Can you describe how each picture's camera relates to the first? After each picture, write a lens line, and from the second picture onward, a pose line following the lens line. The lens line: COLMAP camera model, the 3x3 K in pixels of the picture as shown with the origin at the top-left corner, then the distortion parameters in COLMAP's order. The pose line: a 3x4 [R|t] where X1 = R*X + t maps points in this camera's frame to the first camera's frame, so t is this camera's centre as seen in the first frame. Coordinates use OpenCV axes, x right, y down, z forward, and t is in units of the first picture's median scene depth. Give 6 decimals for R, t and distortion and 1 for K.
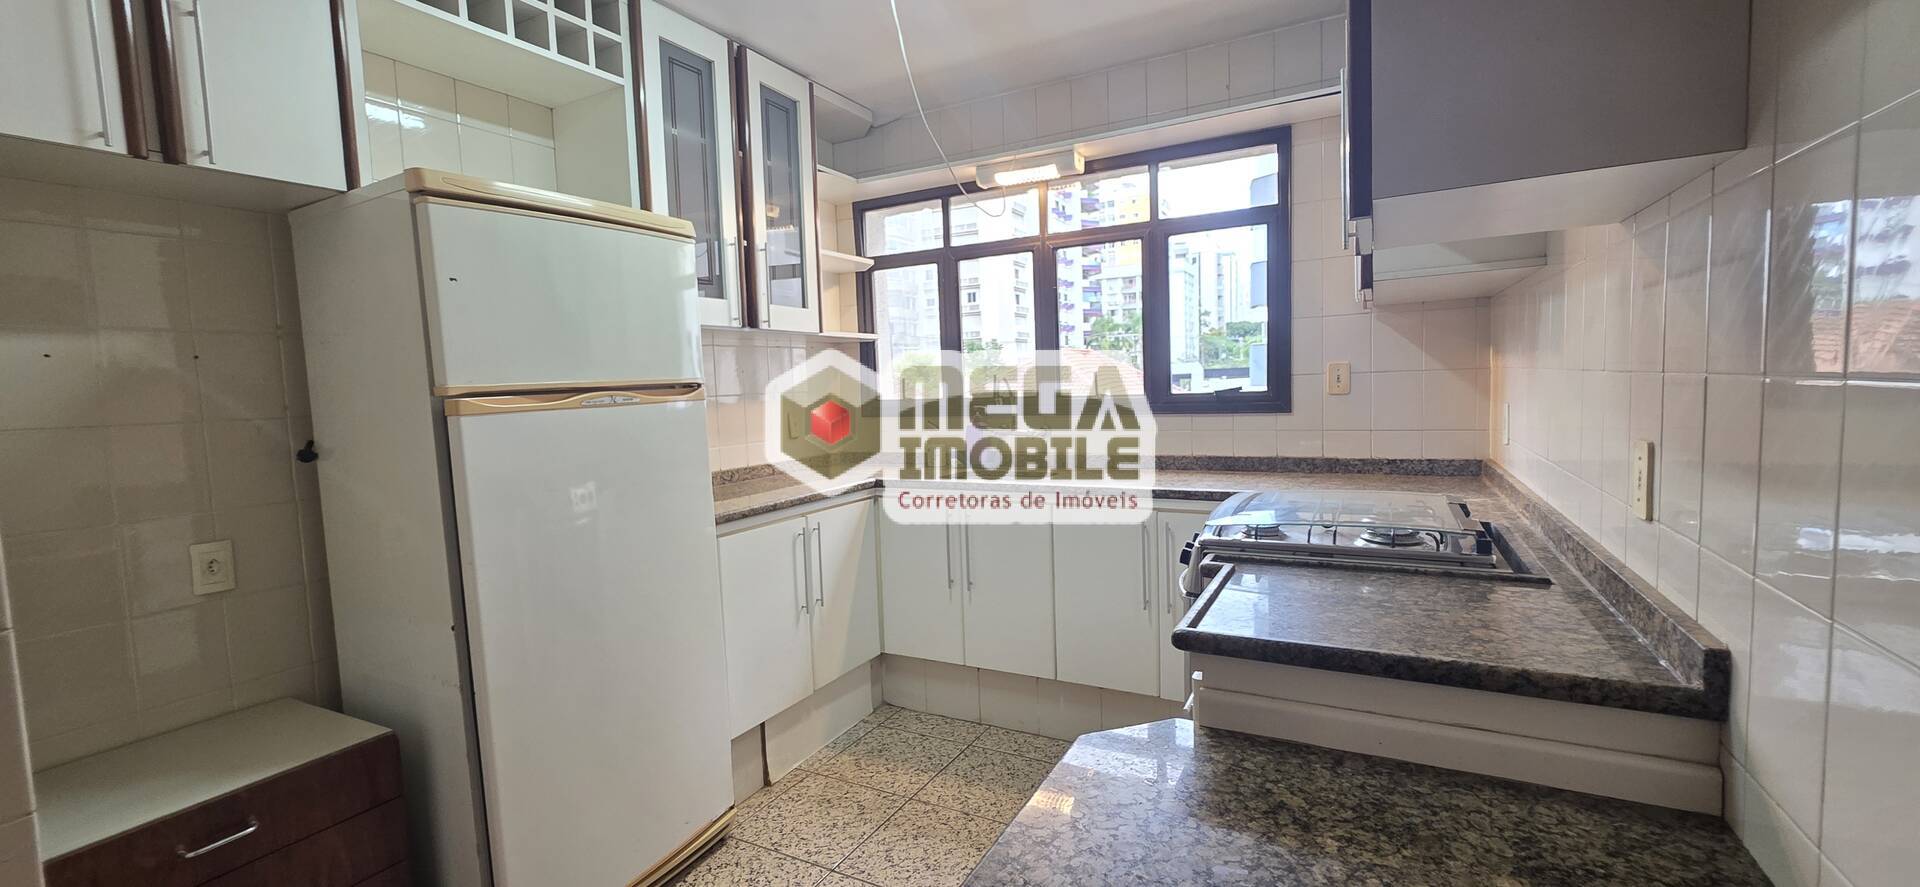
lens RADIAL K [[769.5, 0, 956.1], [0, 769.5, 443.9], [0, 0, 1]] dist [0.003012, -0.000523]
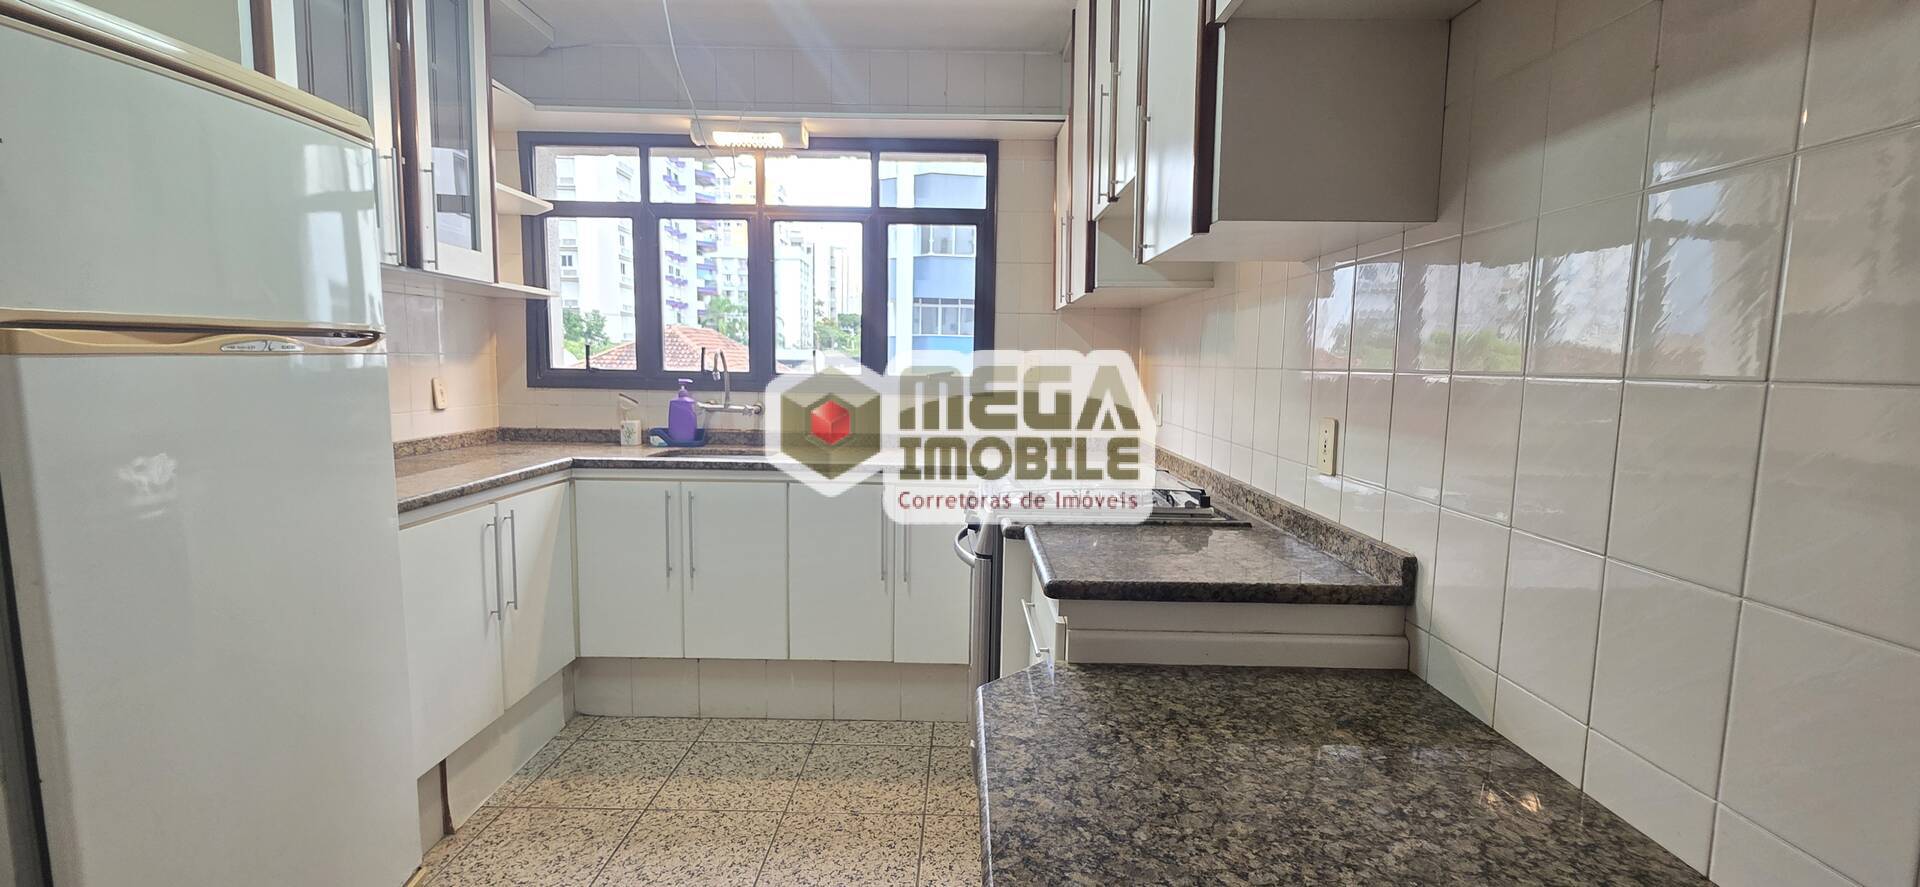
lens RADIAL K [[769.5, 0, 952.6], [0, 769.5, 441.7], [0, 0, 1]] dist [0.003012, -0.000523]
pose [[0.880736, 0.003567, 0.473594, -0.152804], [-0.011733, 0.999829, 0.014290, 0.010327], [-0.473462, -0.018143, 0.880627, 0.035563]]
